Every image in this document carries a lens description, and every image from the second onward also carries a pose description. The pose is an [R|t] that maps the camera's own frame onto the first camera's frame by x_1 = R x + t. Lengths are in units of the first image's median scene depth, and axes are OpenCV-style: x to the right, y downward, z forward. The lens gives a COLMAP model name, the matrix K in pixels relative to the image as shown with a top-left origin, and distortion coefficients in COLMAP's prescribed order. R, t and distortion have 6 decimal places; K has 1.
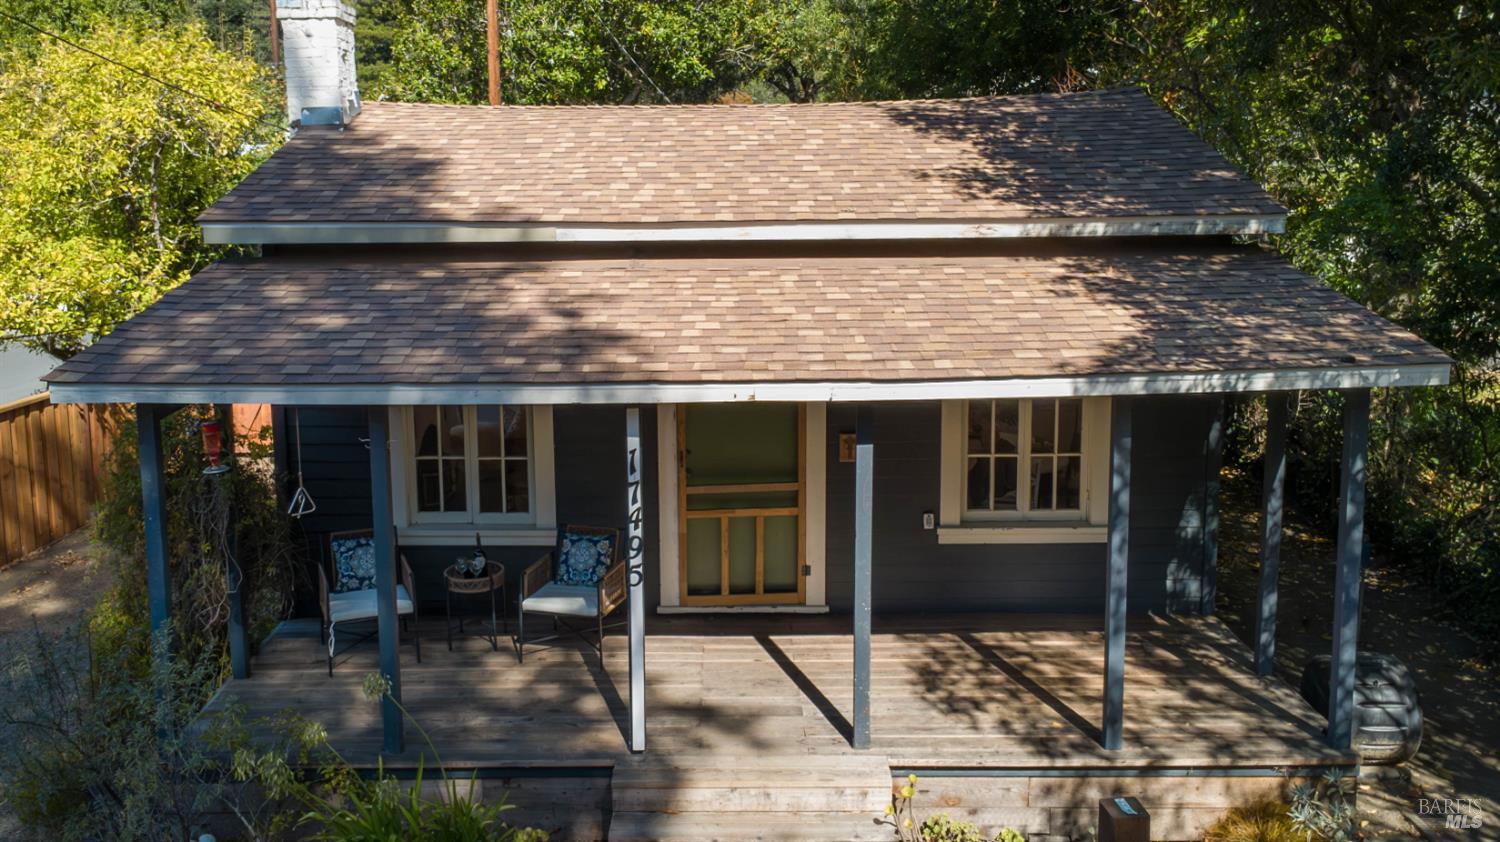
lens RADIAL K [[1275.7, 0, 748.1], [0, 1275.7, 418.9], [0, 0, 1]] dist [0.007542, -0.008102]
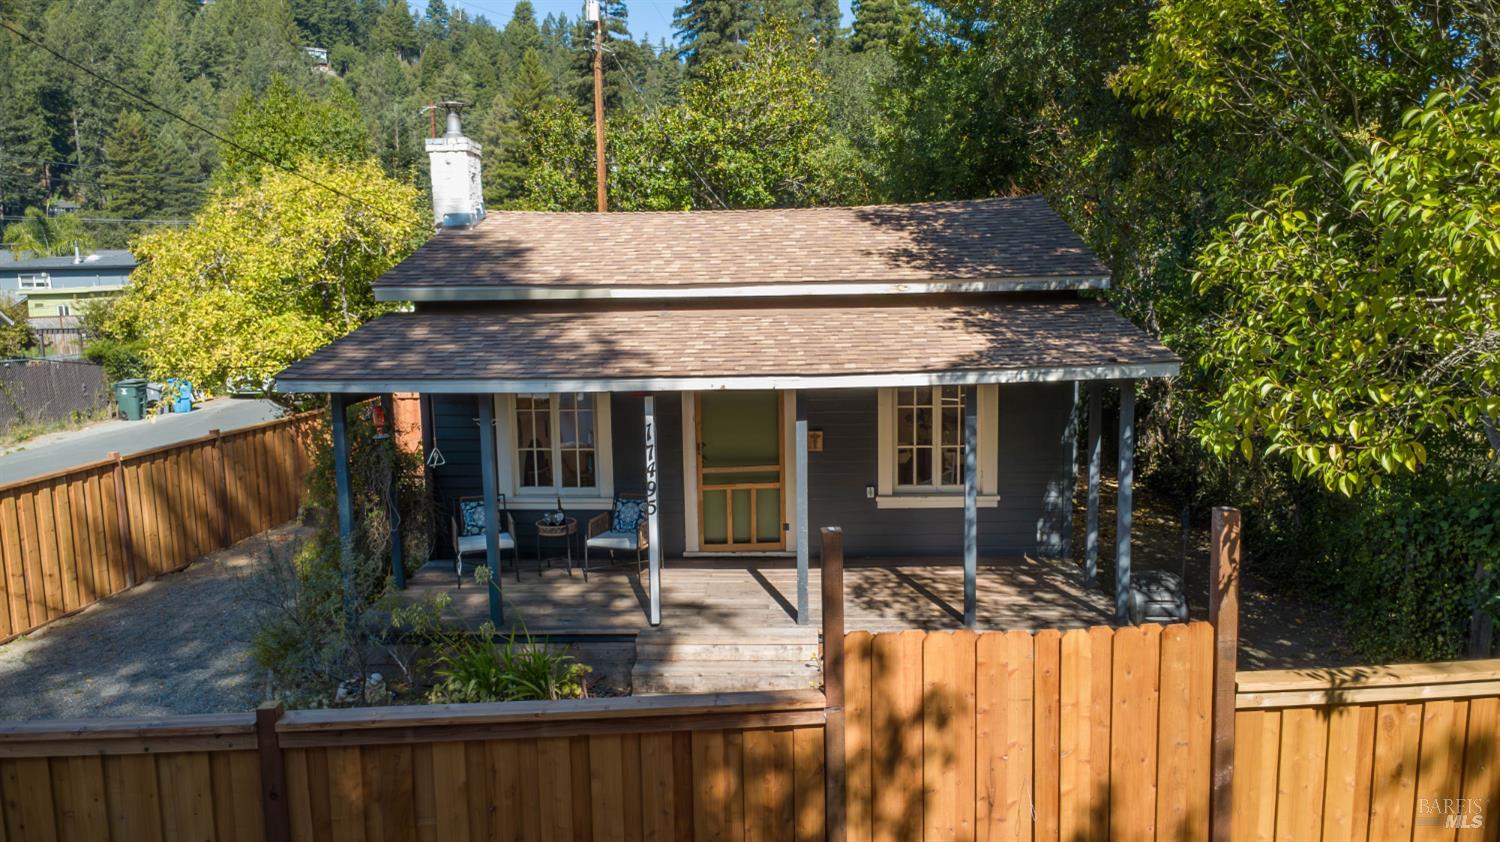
lens RADIAL K [[1024.7, 0, 771.7], [0, 1024.7, 477.4], [0, 0, 1]] dist [0.001294, 0.002225]
pose [[0.999244, -0.000013, -0.038887, 0.080001], [-0.000033, 0.999999, -0.001178, 0.068203], [0.038887, 0.001178, 0.999243, -0.171760]]
